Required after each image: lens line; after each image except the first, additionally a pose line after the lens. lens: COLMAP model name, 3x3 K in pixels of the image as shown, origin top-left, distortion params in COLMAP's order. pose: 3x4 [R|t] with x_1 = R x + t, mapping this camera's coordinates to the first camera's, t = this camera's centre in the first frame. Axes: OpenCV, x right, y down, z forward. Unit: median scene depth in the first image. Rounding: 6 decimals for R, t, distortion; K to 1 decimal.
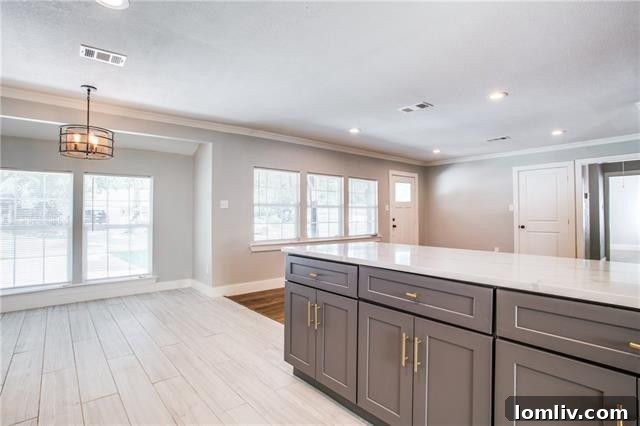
lens RADIAL K [[322.8, 0, 320.0], [0, 322.8, 213.0], [0, 0, 1]] dist [-0.028975, 0.000572]
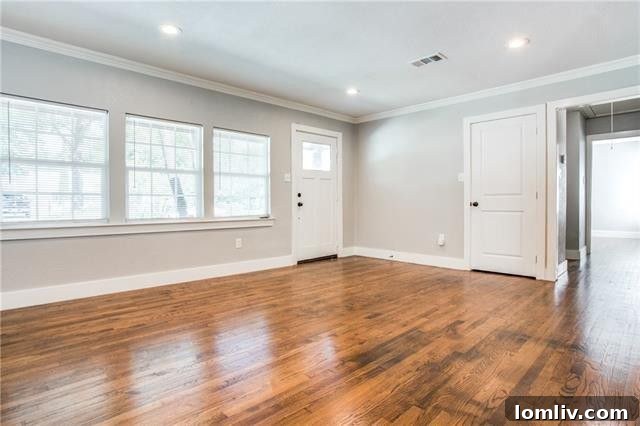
lens RADIAL K [[333.8, 0, 325.0], [0, 333.8, 213.9], [0, 0, 1]] dist [-0.051588, 0.000420]
pose [[0.998224, -0.000248, 0.059575, 0.281022], [-0.002137, 0.999198, 0.039979, 0.037915], [-0.059537, -0.040035, 0.997423, 0.319205]]
